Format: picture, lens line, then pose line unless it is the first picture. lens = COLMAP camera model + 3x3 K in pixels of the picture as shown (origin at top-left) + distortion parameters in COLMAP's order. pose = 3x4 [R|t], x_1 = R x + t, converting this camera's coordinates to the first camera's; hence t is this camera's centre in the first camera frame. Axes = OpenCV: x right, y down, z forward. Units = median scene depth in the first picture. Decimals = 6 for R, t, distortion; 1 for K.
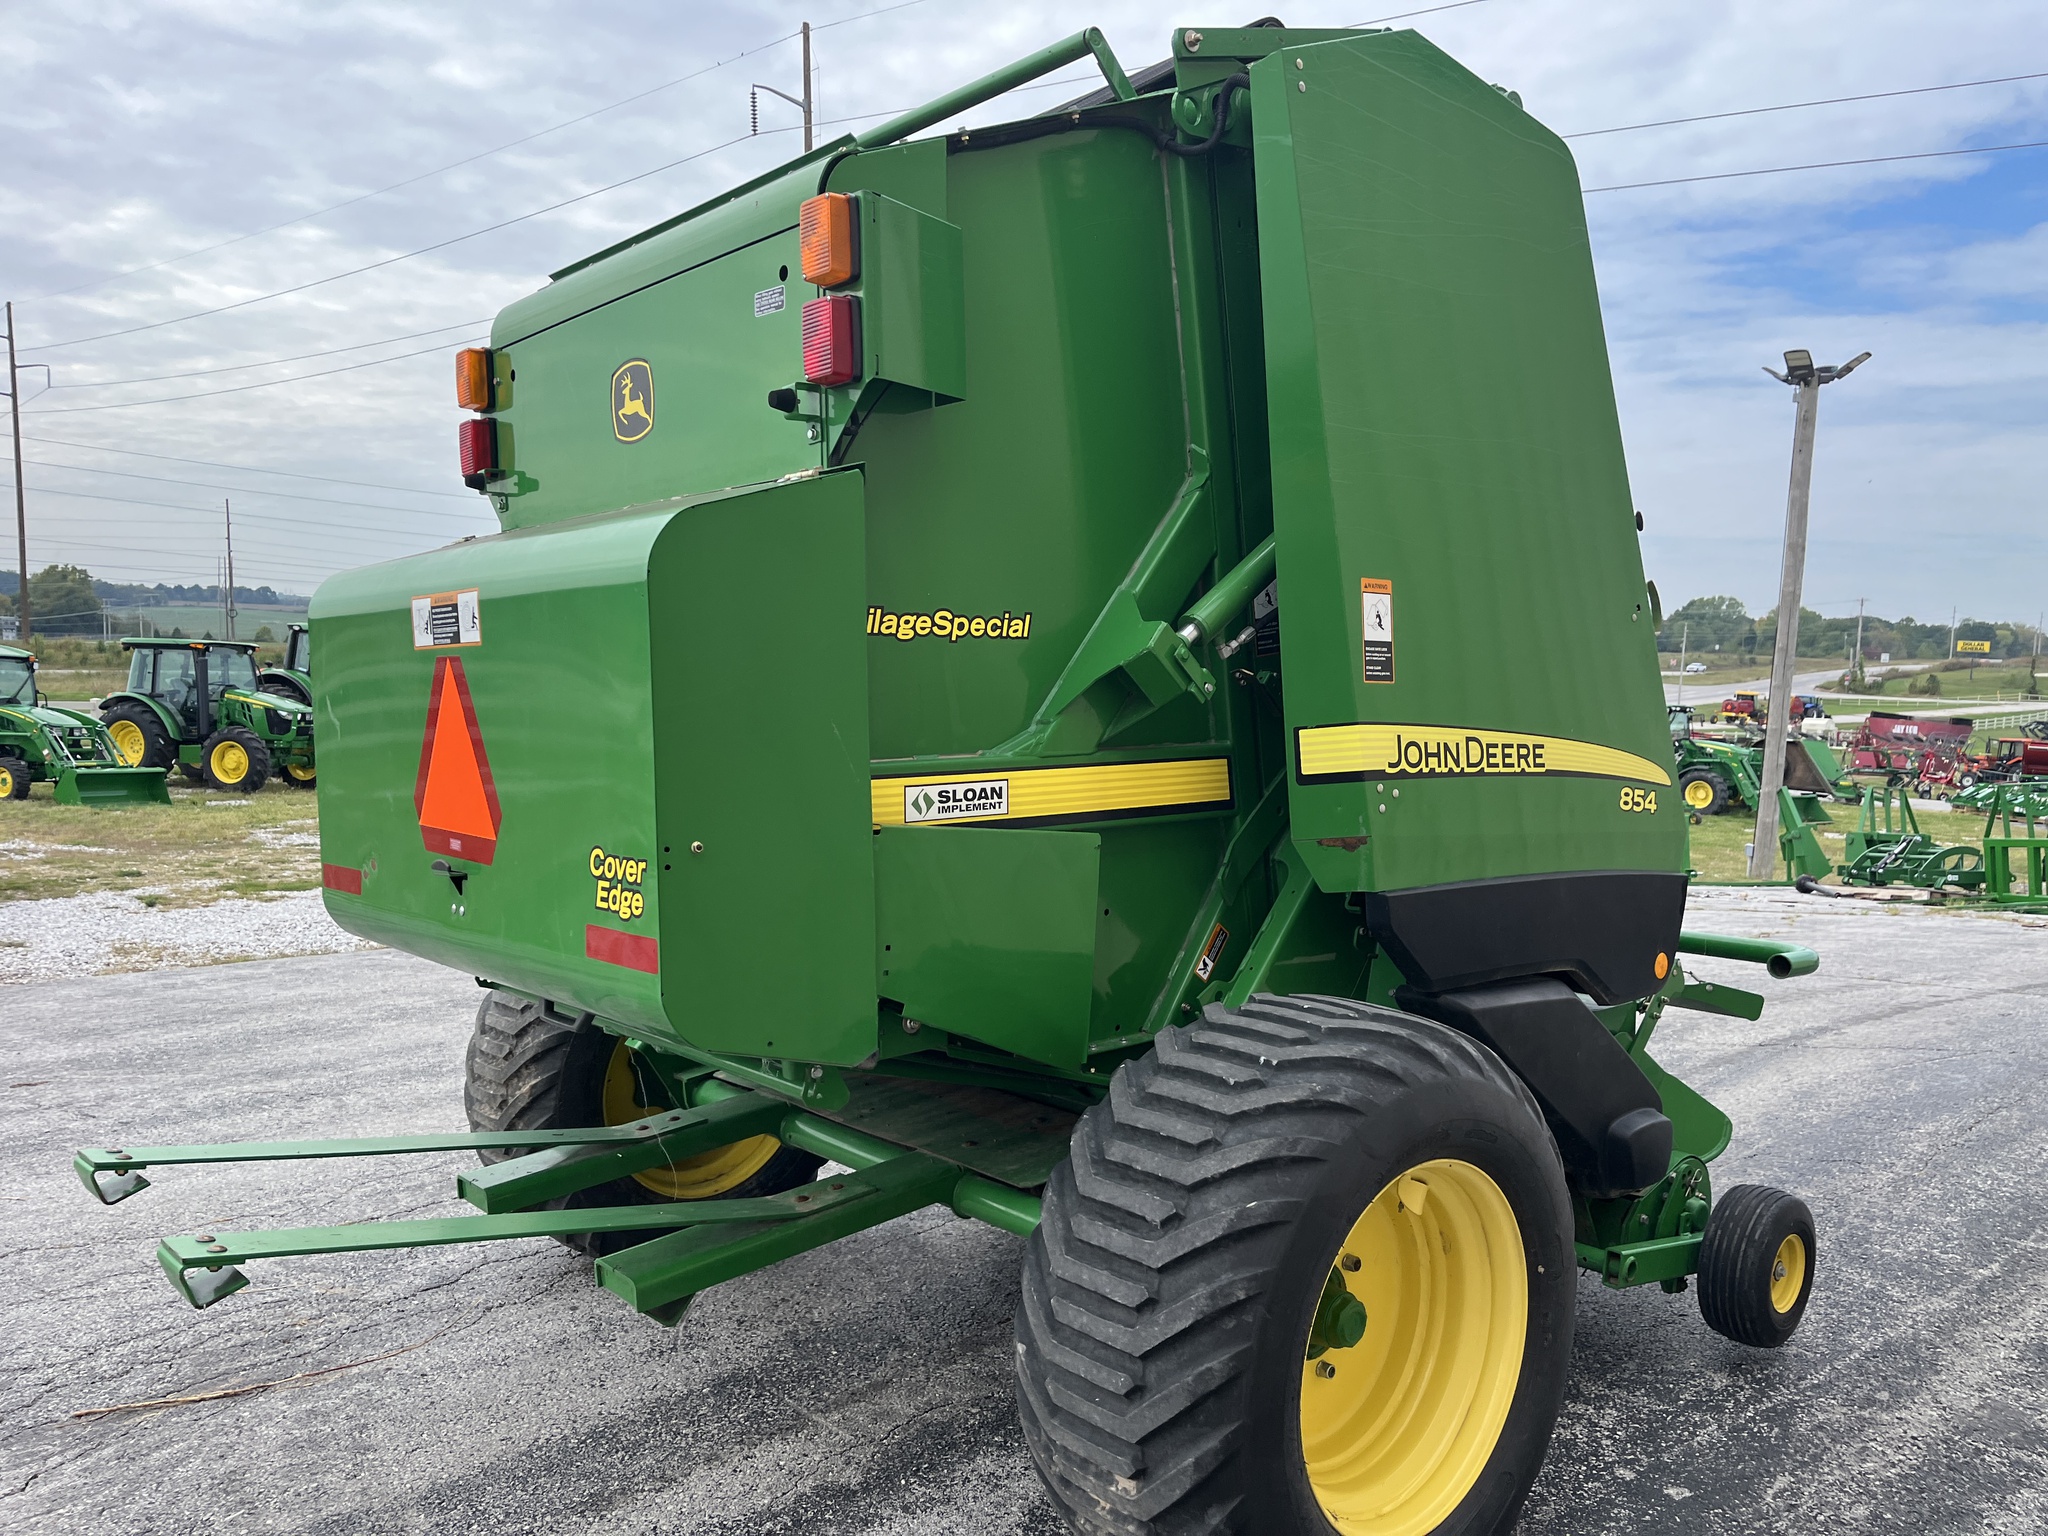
lens RADIAL K [[1536.7, 0, 1025.5], [0, 1536.7, 784.6], [0, 0, 1]] dist [0.077616, -0.109198]
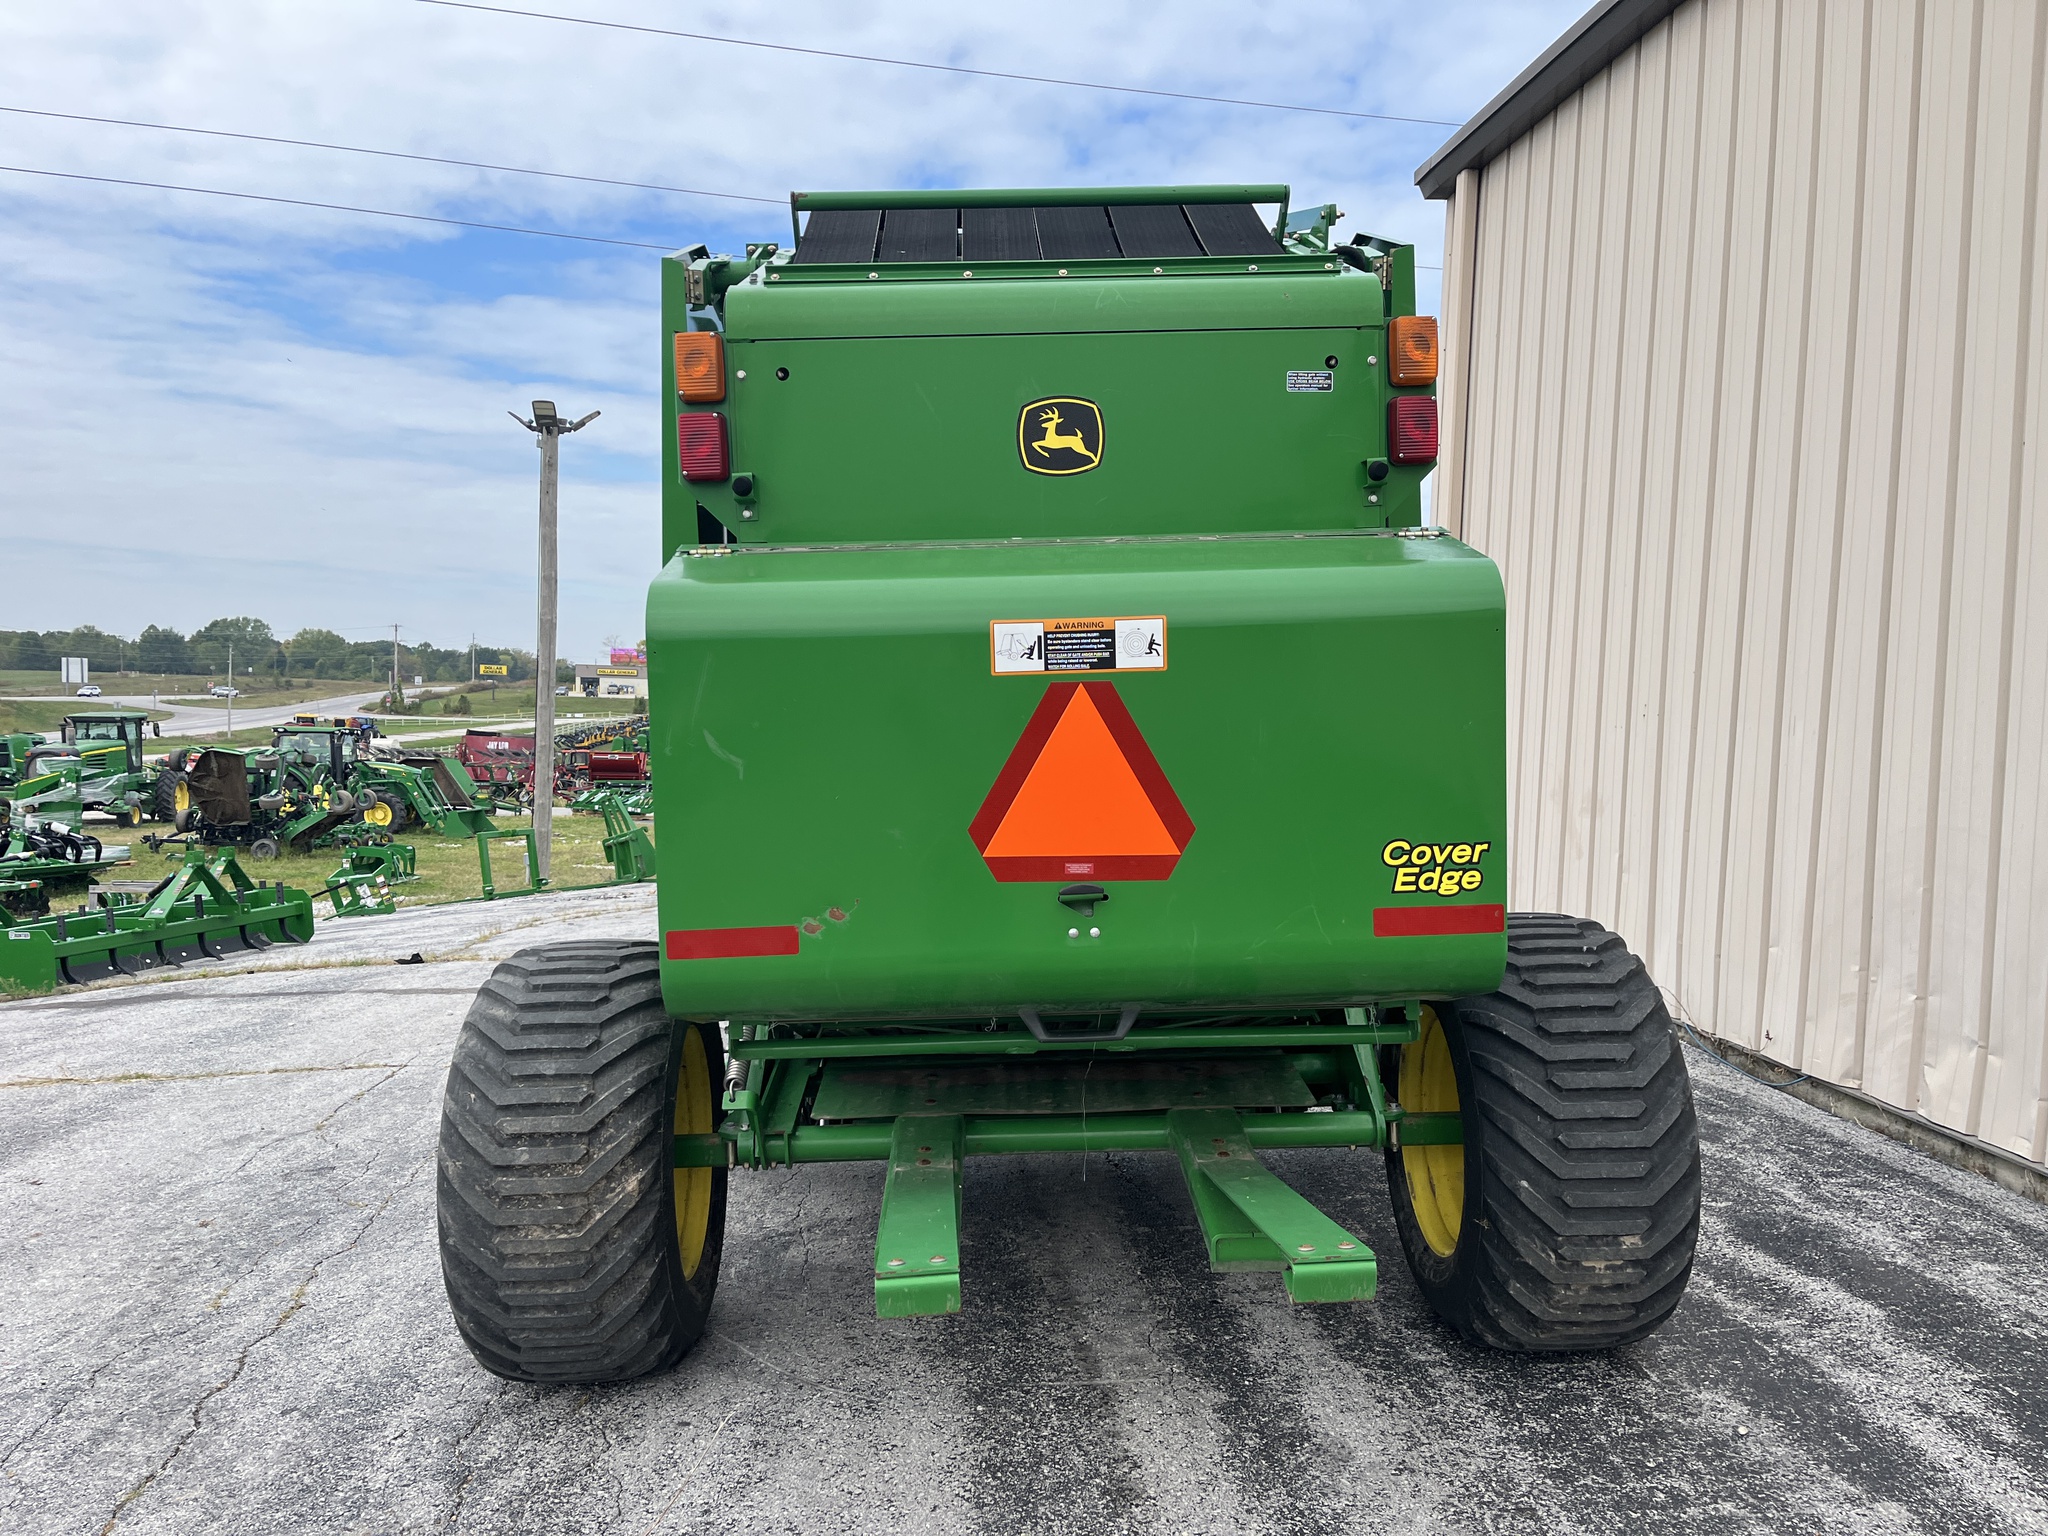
lens RADIAL K [[1545.6, 0, 1021.4], [0, 1545.6, 773.9], [0, 0, 1]] dist [0.081224, -0.133677]
pose [[0.636488, -0.050639, 0.769622, -1.045466], [0.067299, 0.997683, 0.009988, -0.031678], [-0.768345, 0.045437, 0.638421, 0.350633]]
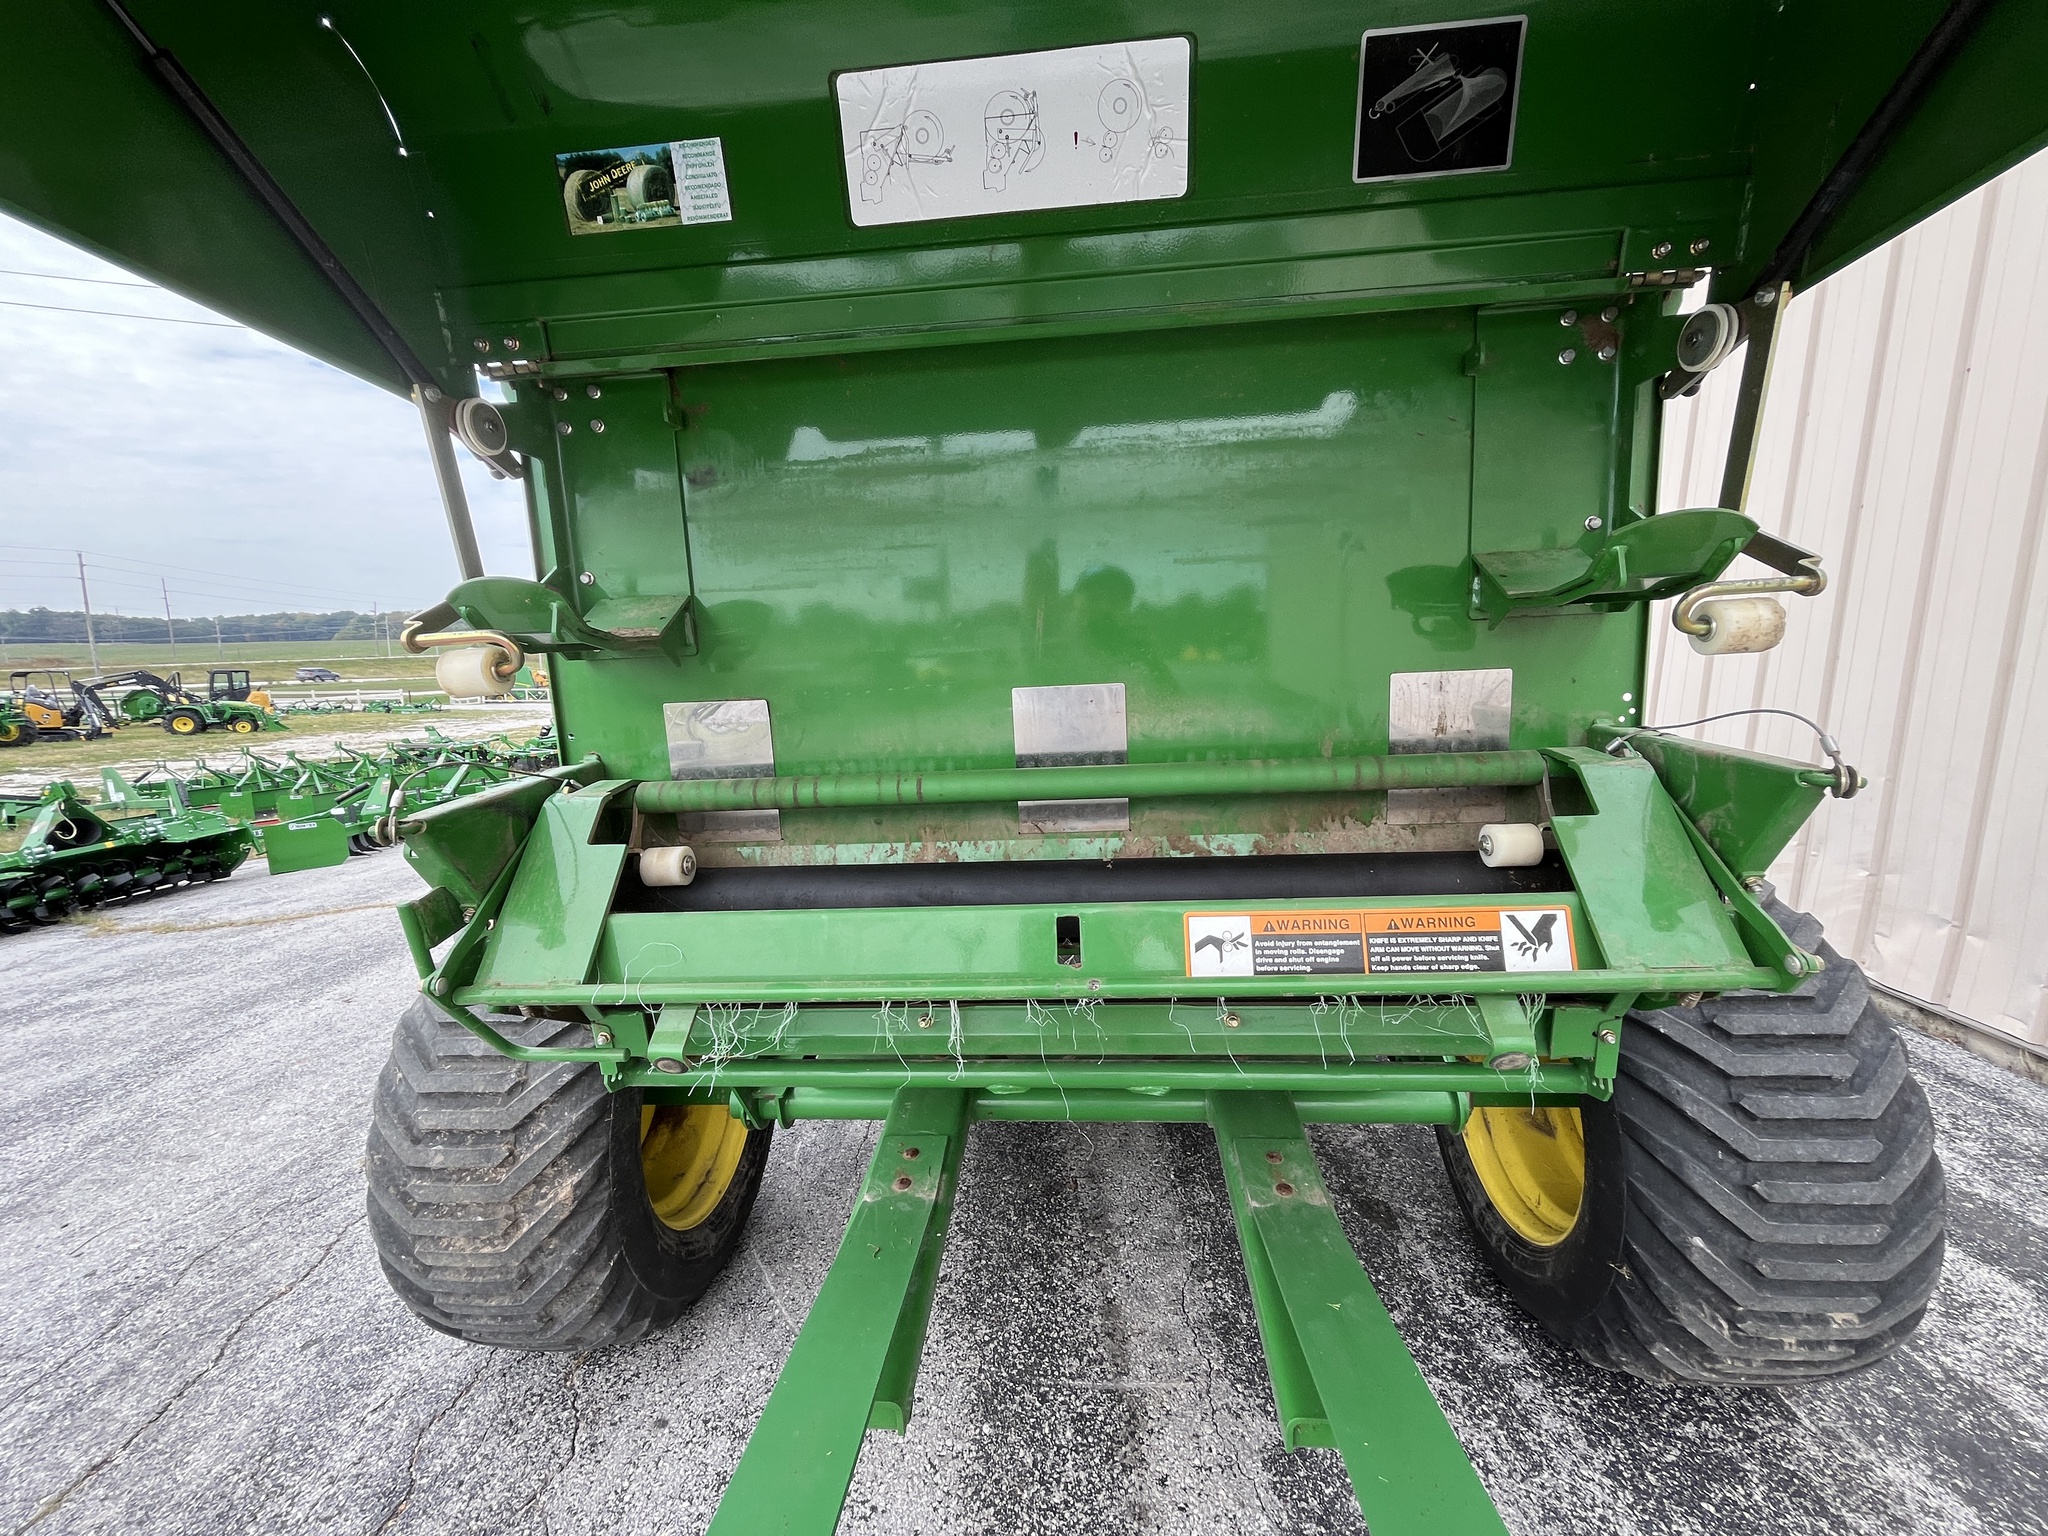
lens RADIAL K [[828.7, 0, 1021.1], [0, 828.7, 760.5], [0, 0, 1]] dist [-0.002869, -0.000062]
pose [[0.712387, -0.127059, 0.690189, -0.514409], [0.082926, 0.991824, 0.096995, -0.030118], [-0.696870, -0.011863, 0.717099, 0.728296]]
